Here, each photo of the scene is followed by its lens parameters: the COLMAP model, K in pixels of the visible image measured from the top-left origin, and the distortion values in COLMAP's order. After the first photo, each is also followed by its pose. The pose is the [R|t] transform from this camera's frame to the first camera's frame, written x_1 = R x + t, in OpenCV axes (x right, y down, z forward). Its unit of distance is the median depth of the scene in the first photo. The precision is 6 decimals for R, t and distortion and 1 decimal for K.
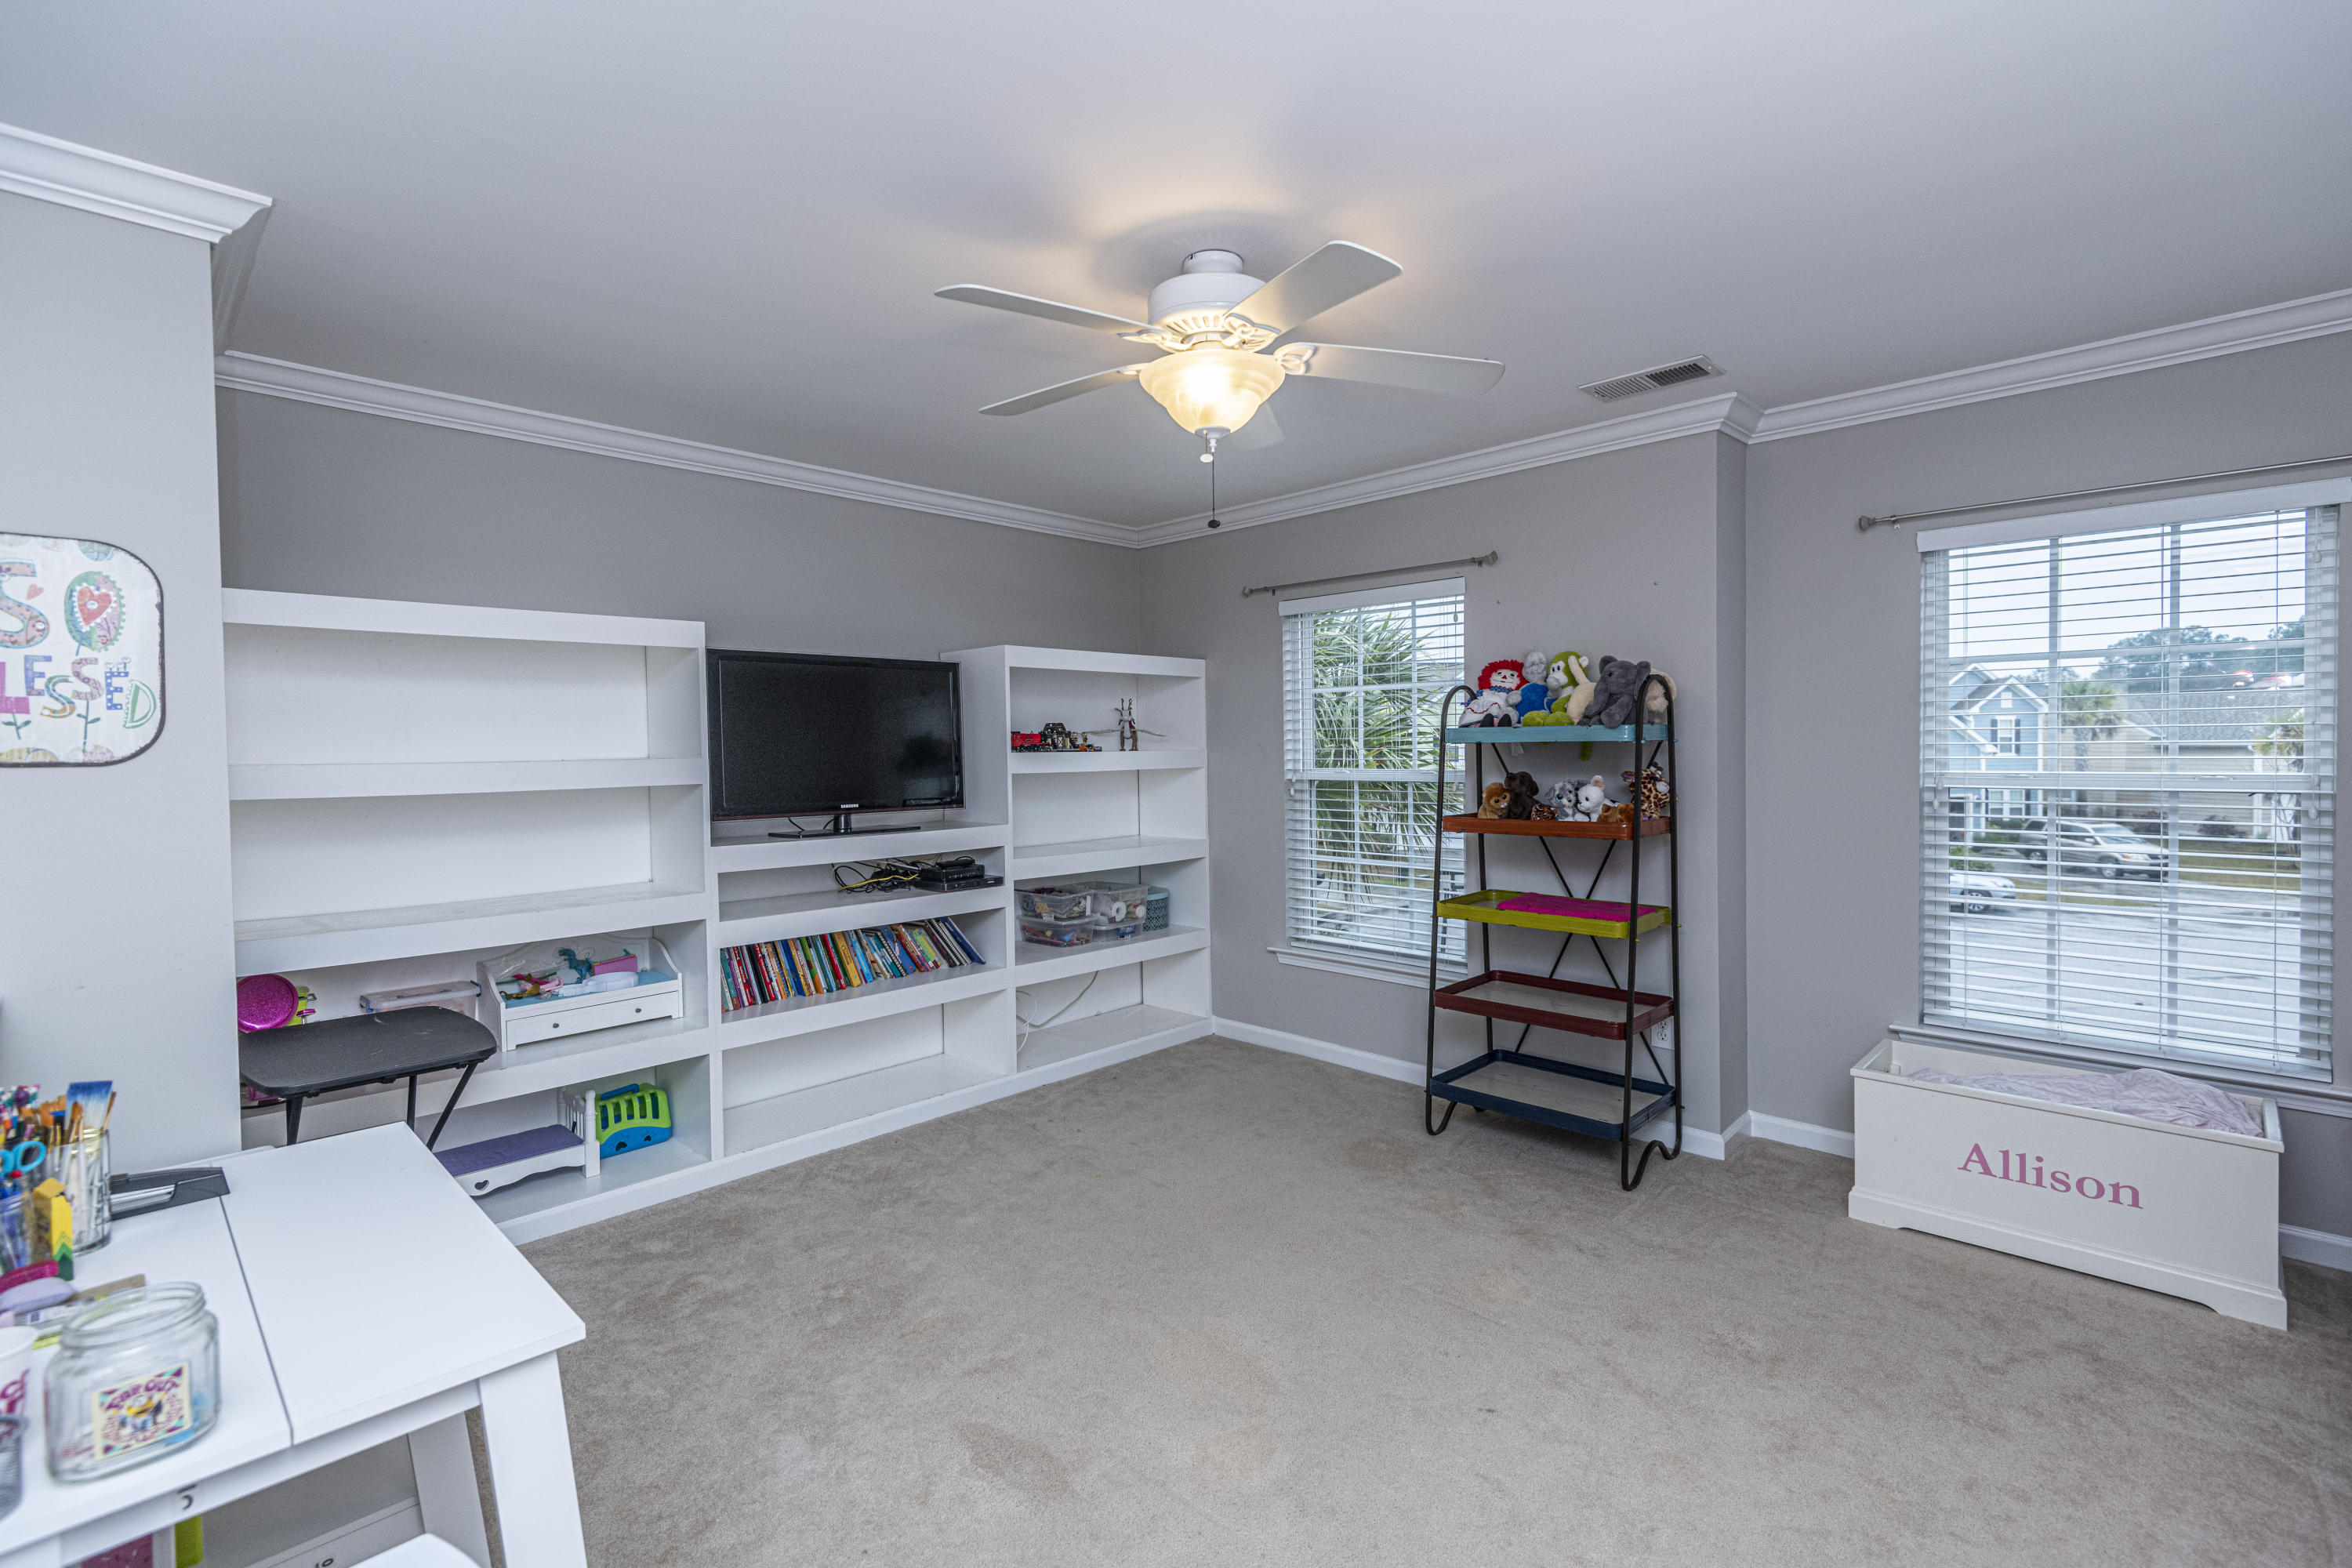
lens RADIAL K [[1056.8, 0, 1182.5], [0, 1056.8, 761.7], [0, 0, 1]] dist [0.040045, -0.024594]
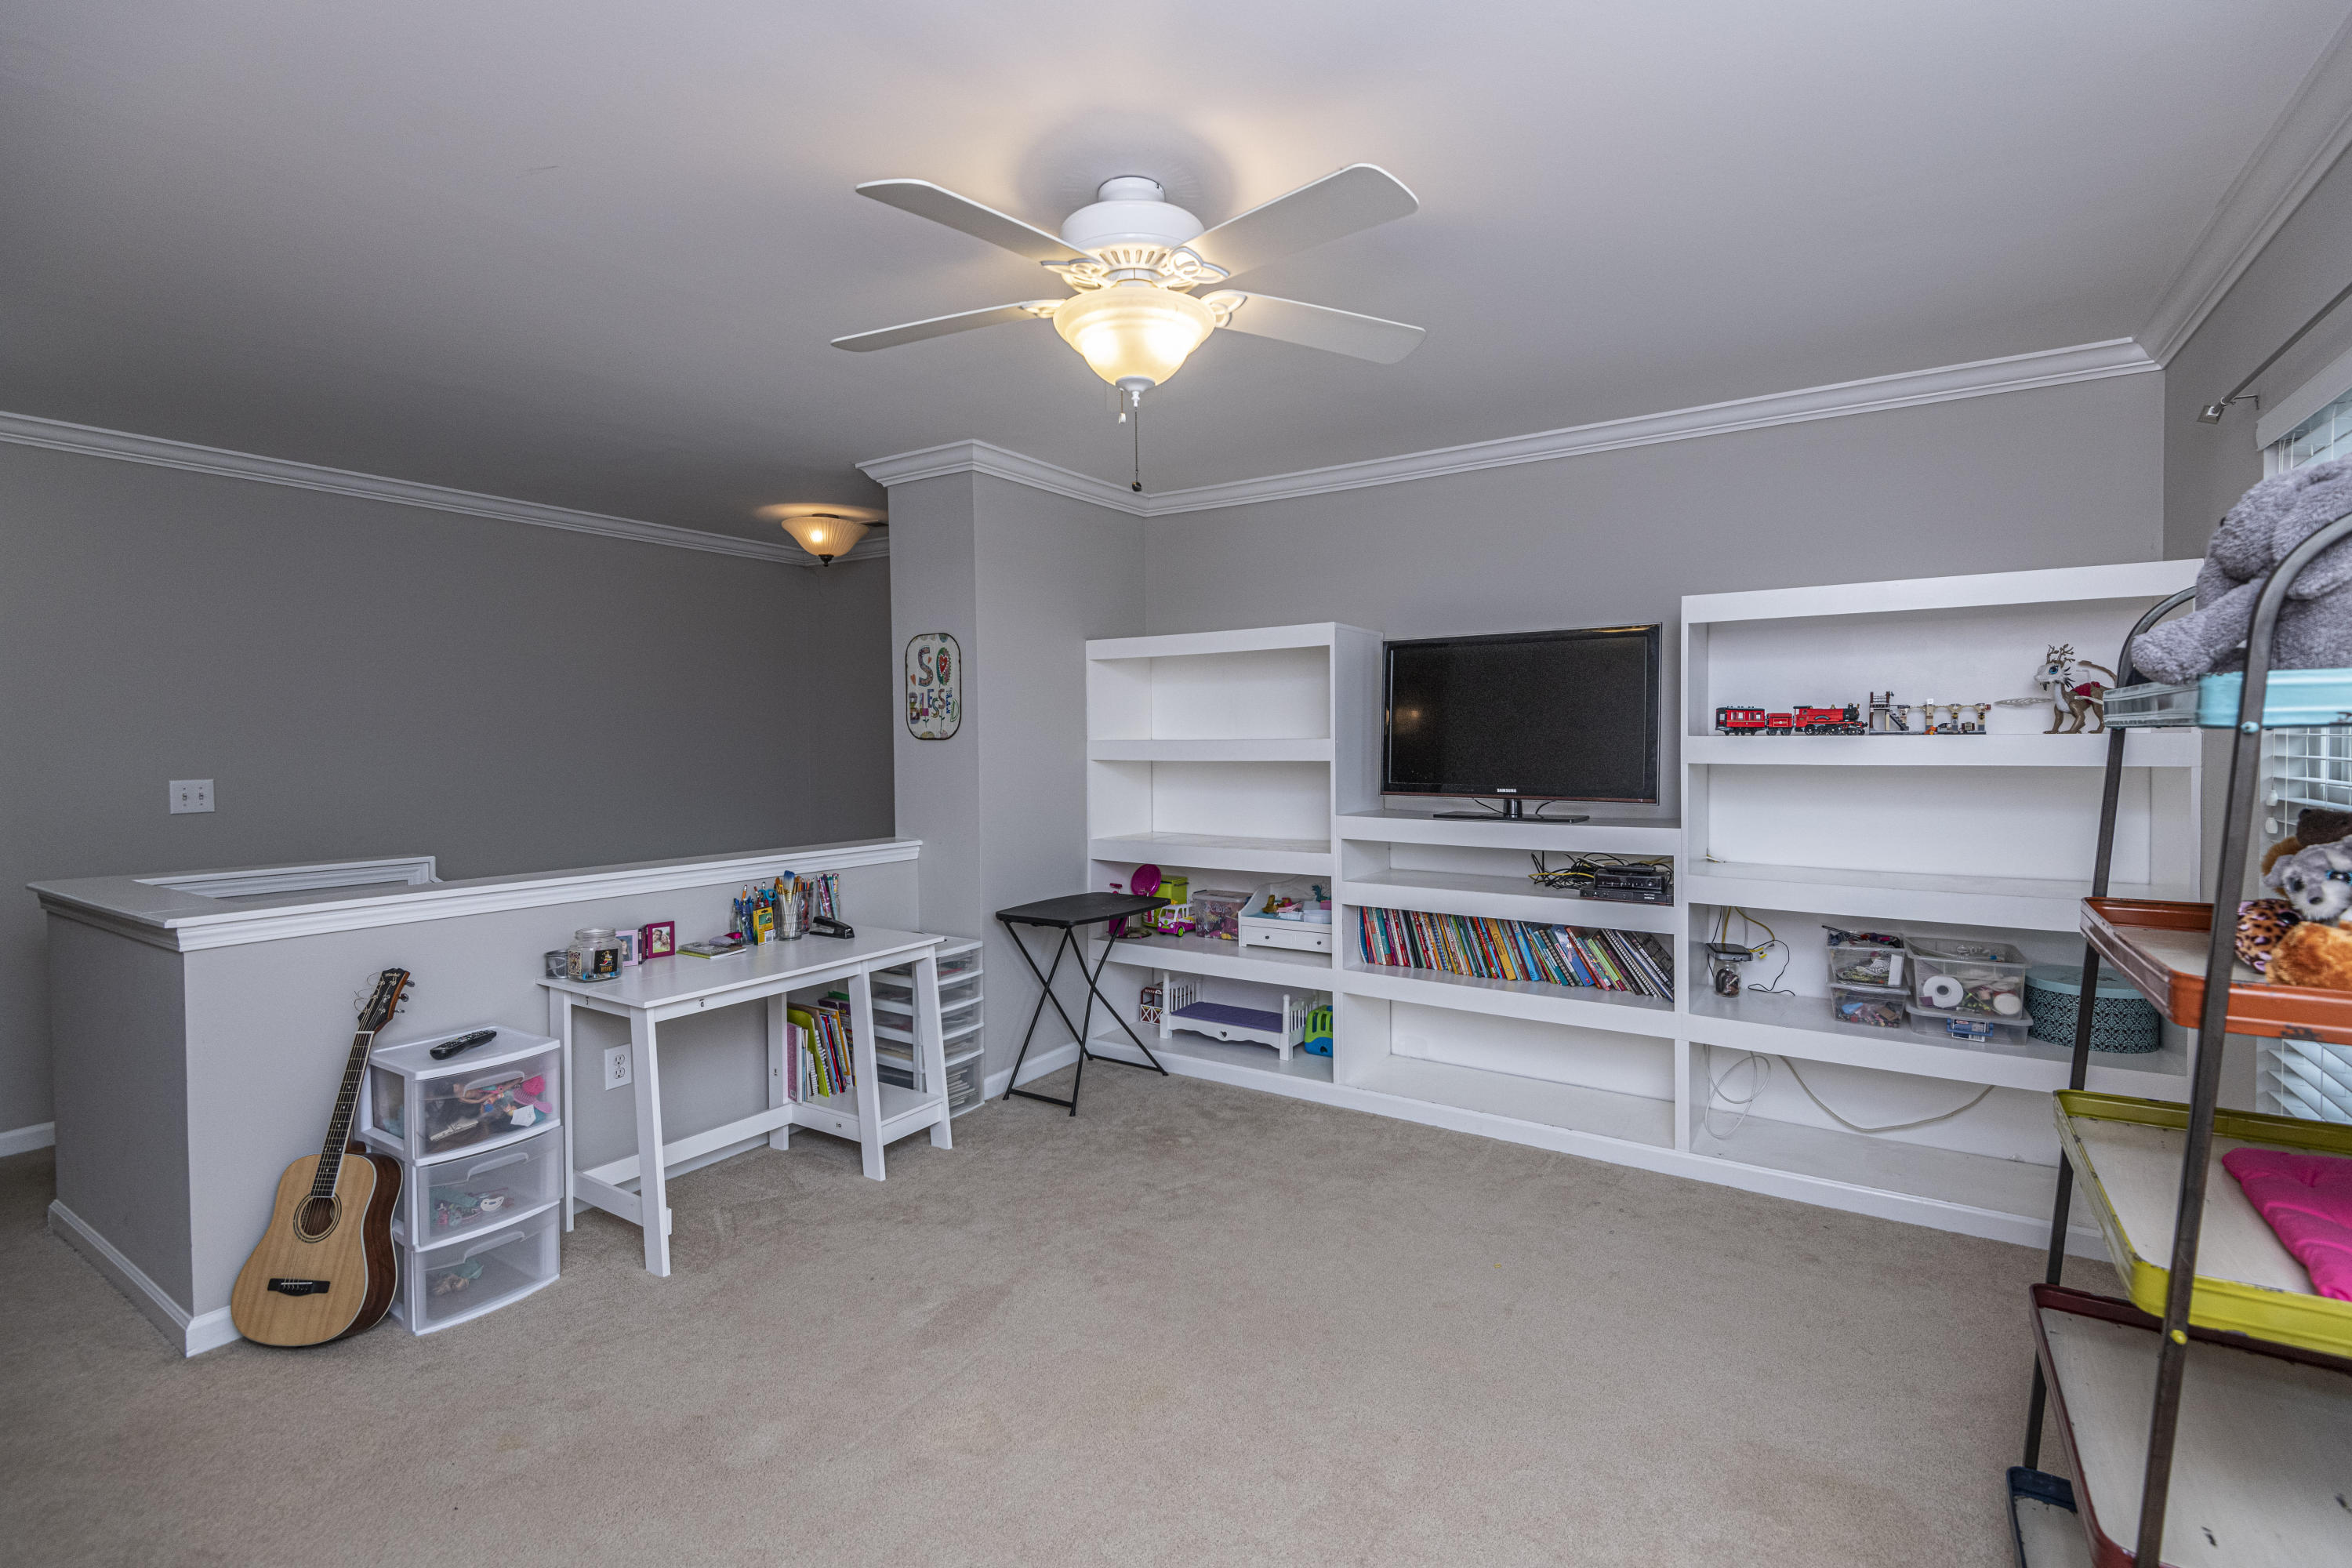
lens RADIAL K [[1056.8, 0, 1182.5], [0, 1056.8, 761.7], [0, 0, 1]] dist [0.040045, -0.024594]
pose [[0.193630, 0.035030, -0.980449, 0.582227], [-0.008800, 0.999384, 0.033969, -0.014431], [0.981035, 0.002051, 0.193819, 0.544231]]
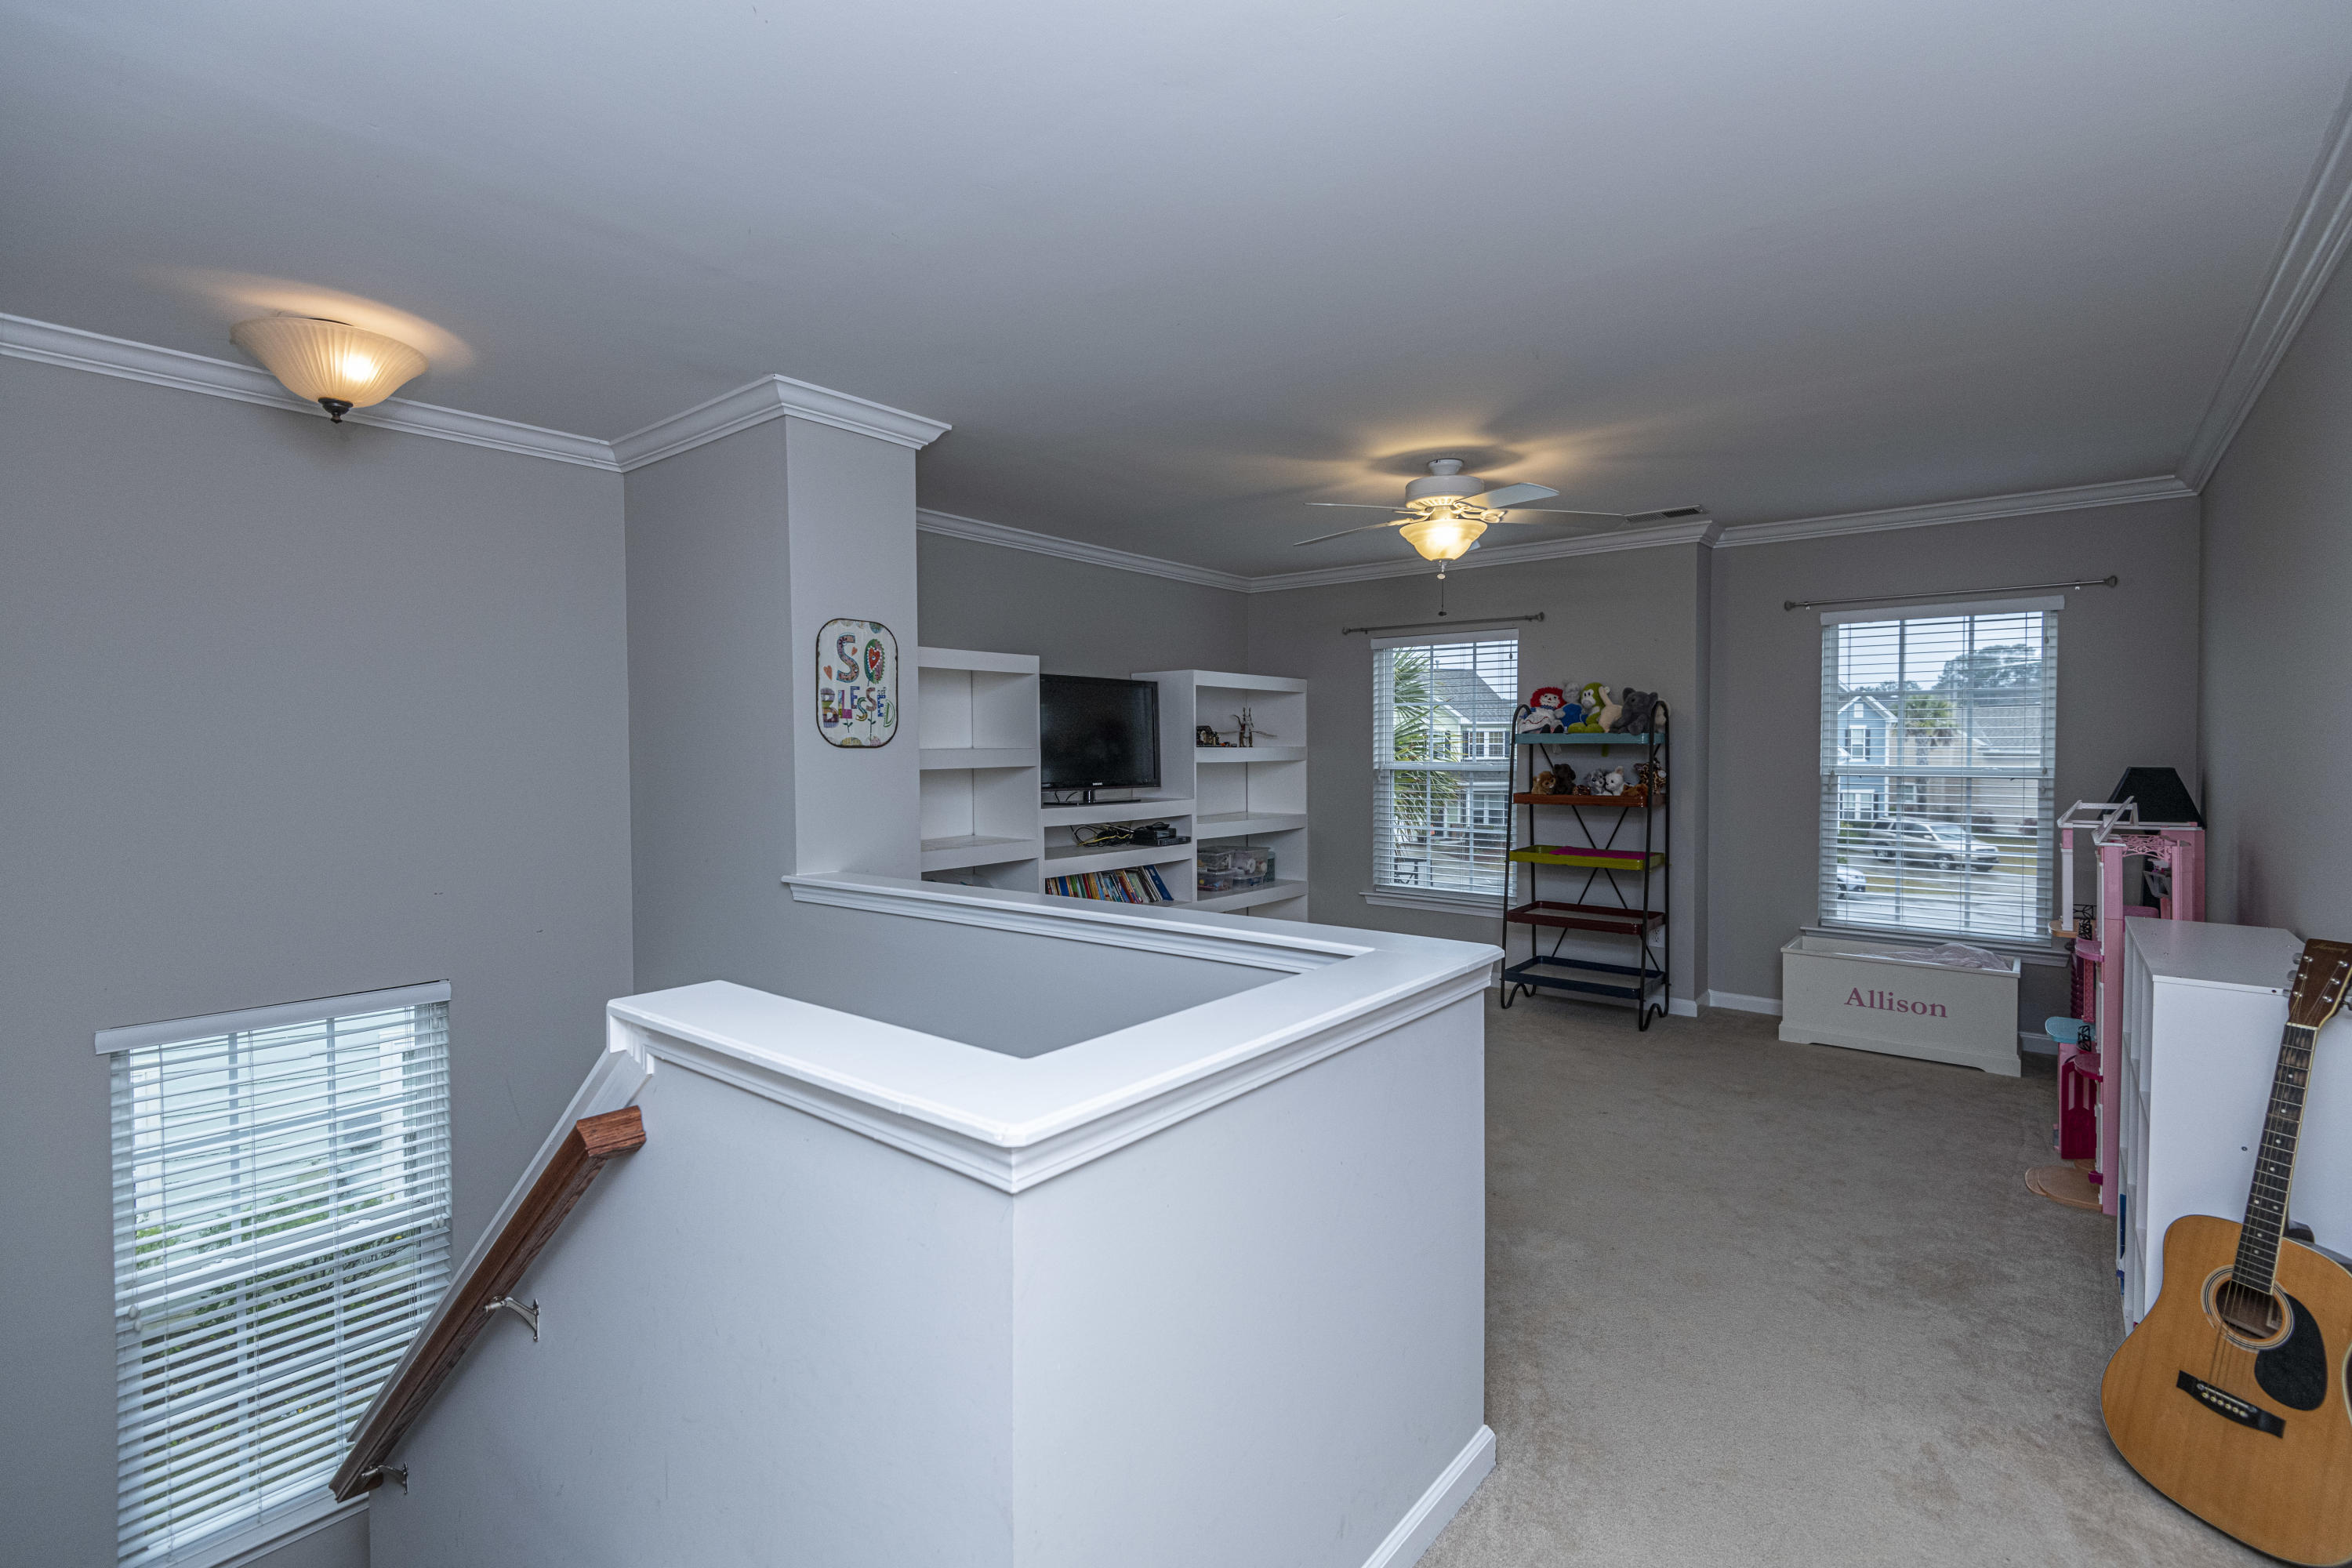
lens RADIAL K [[1056.8, 0, 1182.5], [0, 1056.8, 761.7], [0, 0, 1]] dist [0.040045, -0.024594]
pose [[0.995688, 0.009365, 0.092295, -0.341629], [-0.009436, 0.999955, 0.000331, 0.011136], [-0.092288, -0.001200, 0.995732, -0.417317]]
